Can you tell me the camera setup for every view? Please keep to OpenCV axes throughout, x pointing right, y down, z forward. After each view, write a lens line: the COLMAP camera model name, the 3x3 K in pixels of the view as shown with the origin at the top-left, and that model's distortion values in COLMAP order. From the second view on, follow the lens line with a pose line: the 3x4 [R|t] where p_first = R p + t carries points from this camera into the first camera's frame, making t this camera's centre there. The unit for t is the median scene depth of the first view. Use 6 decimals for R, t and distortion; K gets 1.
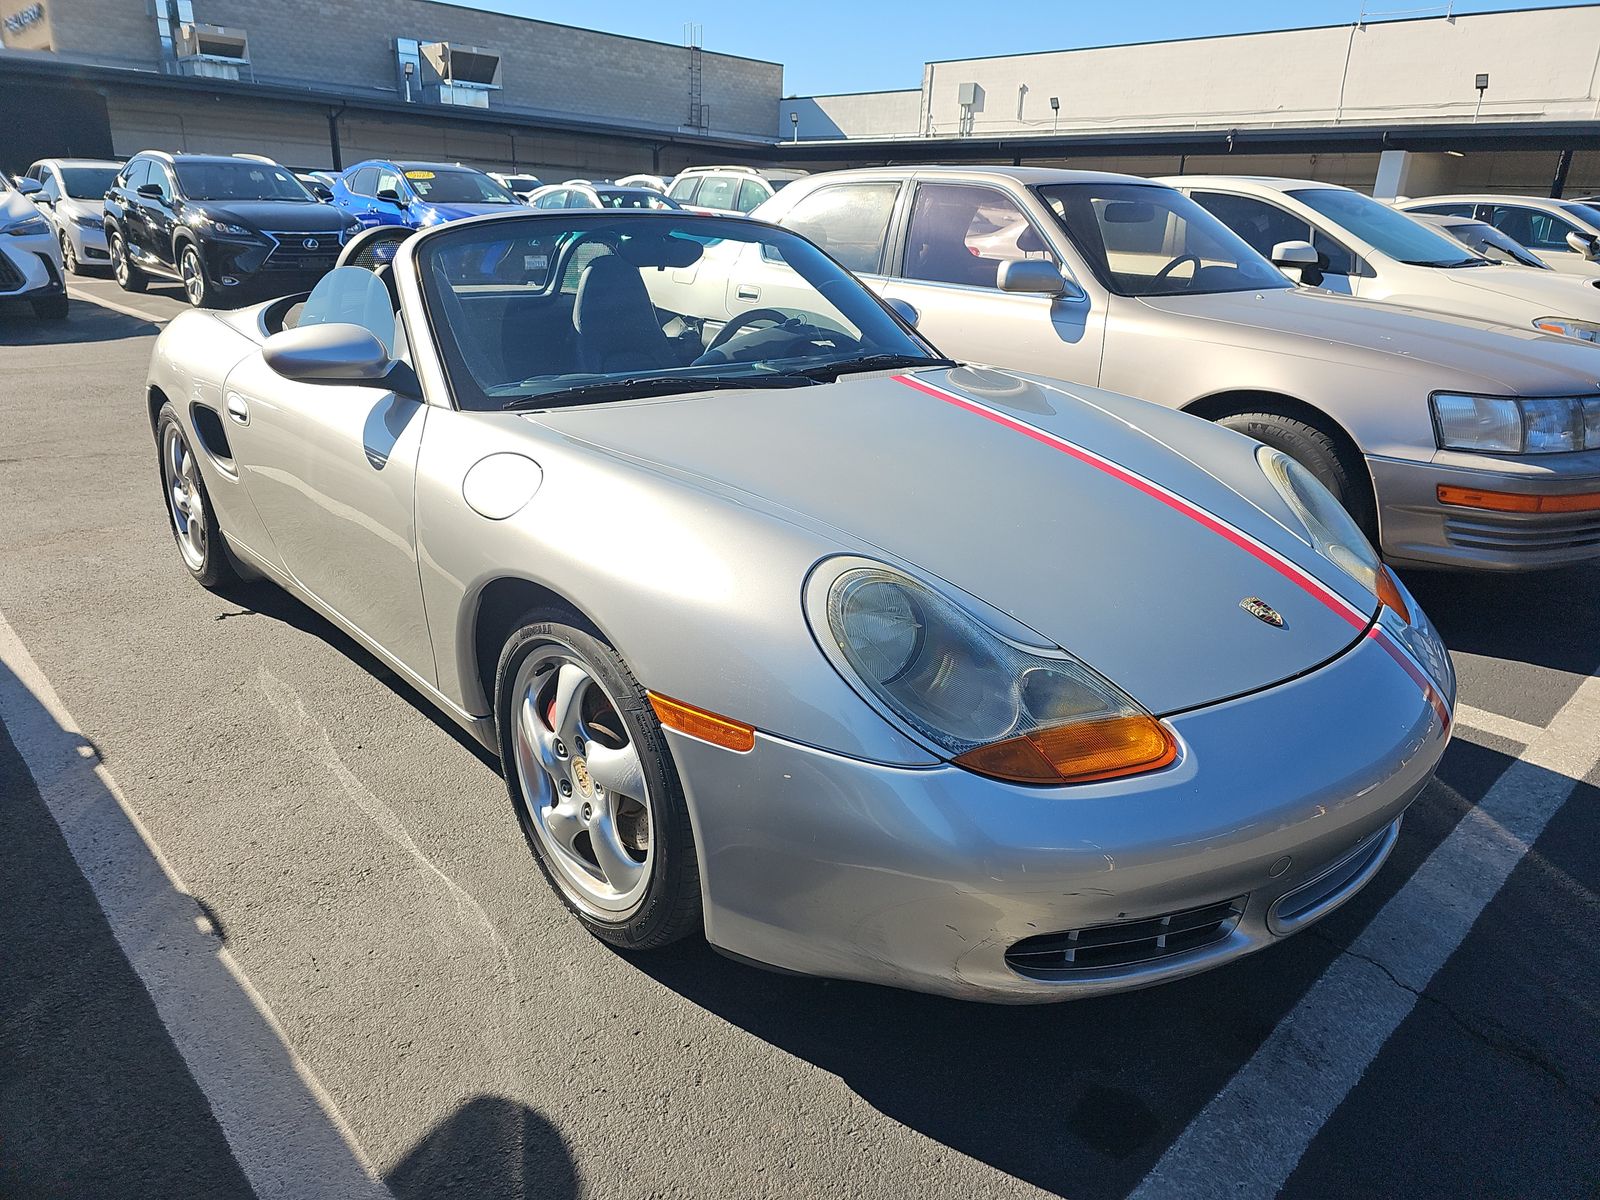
lens RADIAL K [[1092.4, 0, 806.2], [0, 1092.4, 604.6], [0, 0, 1]] dist [0.028734, -0.026091]
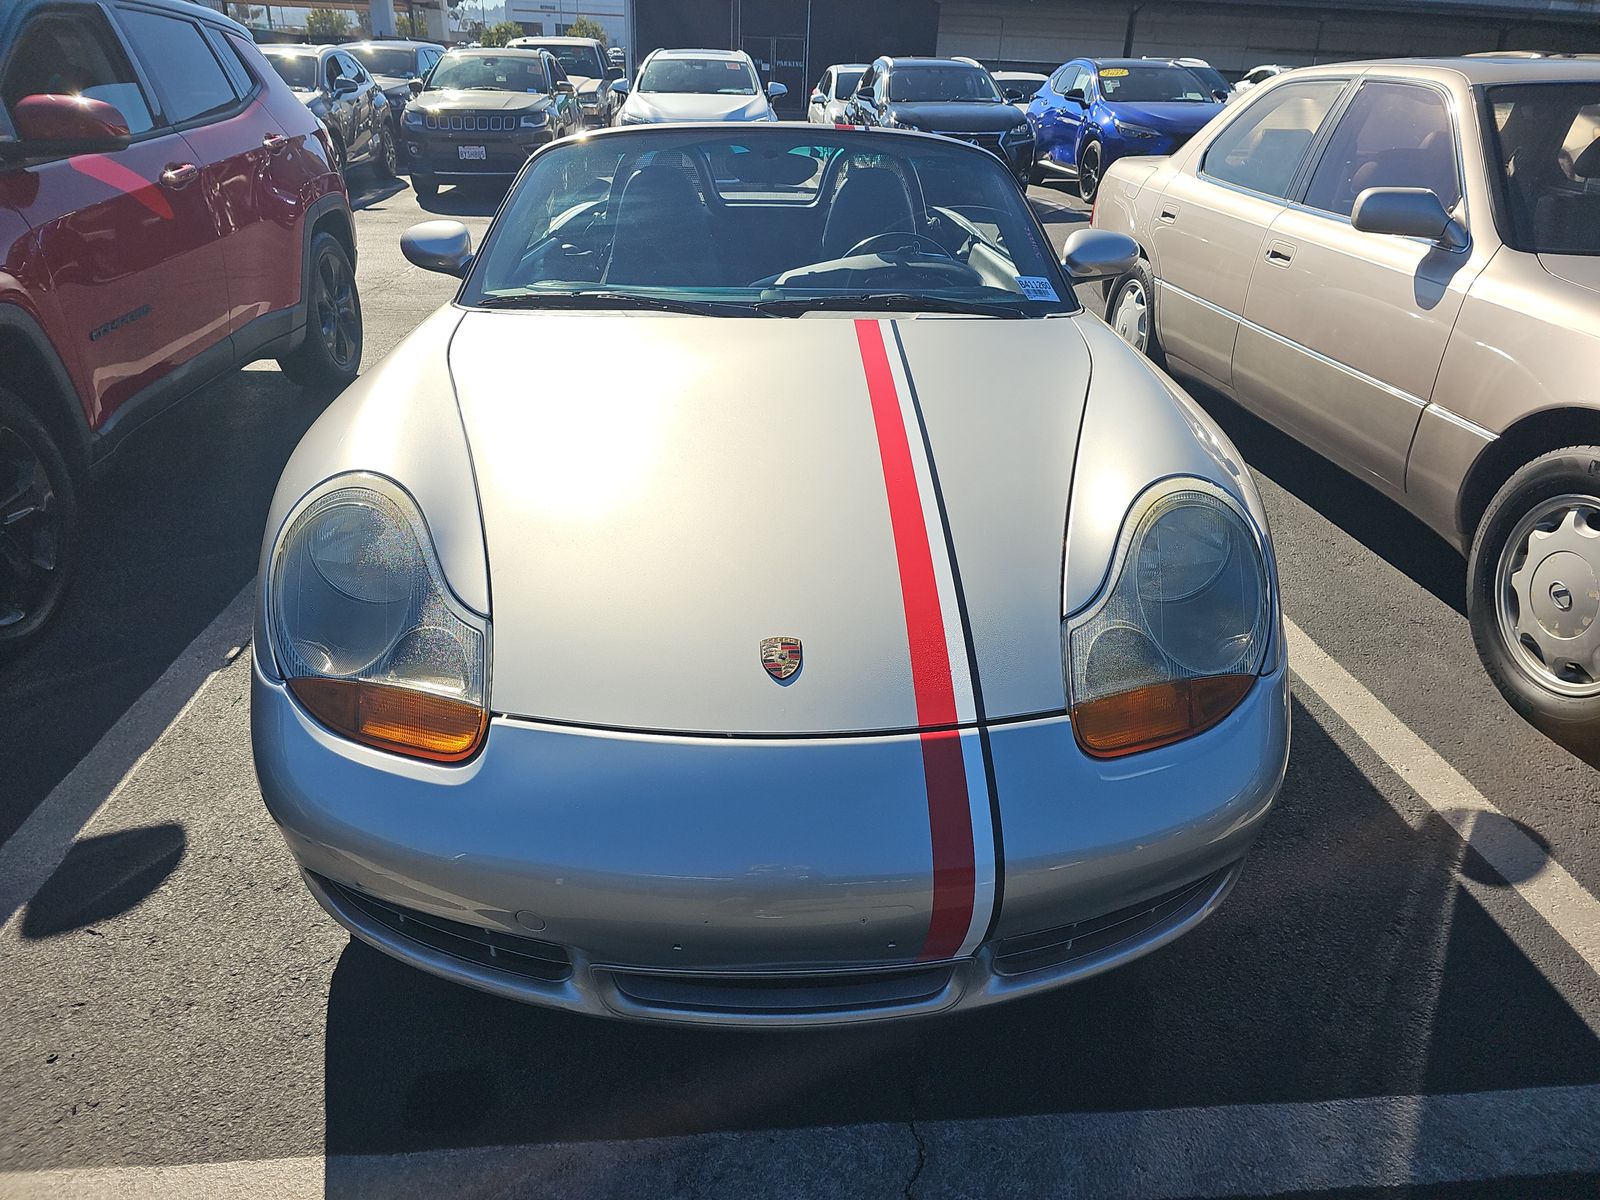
lens RADIAL K [[1092.4, 0, 802.2], [0, 1092.4, 594.0], [0, 0, 1]] dist [0.028734, -0.026091]
pose [[0.762410, 0.264466, -0.590584, 0.157105], [-0.220119, 0.964237, 0.147629, -0.028296], [0.608506, 0.017445, 0.793358, 0.065896]]
